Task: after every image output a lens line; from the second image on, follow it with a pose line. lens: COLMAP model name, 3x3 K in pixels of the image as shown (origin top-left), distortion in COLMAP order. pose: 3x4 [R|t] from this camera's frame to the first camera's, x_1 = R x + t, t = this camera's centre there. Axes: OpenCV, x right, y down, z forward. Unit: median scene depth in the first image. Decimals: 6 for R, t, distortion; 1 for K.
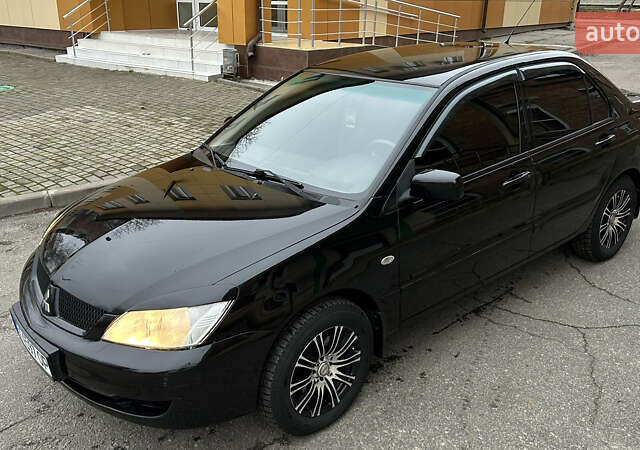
lens RADIAL K [[566.6, 0, 320.0], [0, 566.6, 225.0], [0, 0, 1]] dist [0.004225, -0.004752]
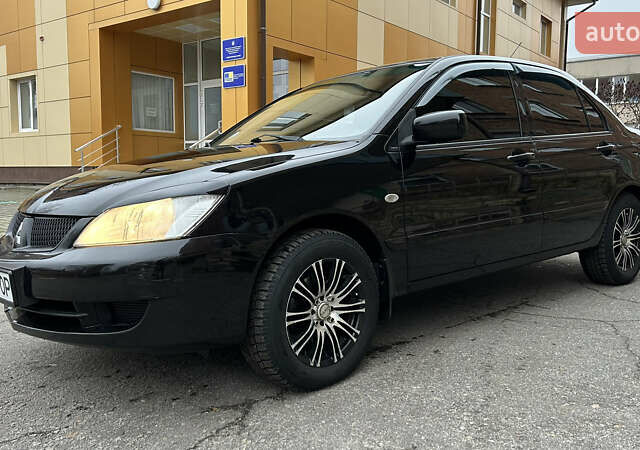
lens RADIAL K [[566.6, 0, 320.0], [0, 566.6, 225.0], [0, 0, 1]] dist [0.004225, -0.004752]
pose [[0.999967, -0.007850, 0.001867, -0.000355], [0.008066, 0.966635, -0.256033, 0.343818], [0.000205, 0.256039, 0.966666, 0.112562]]
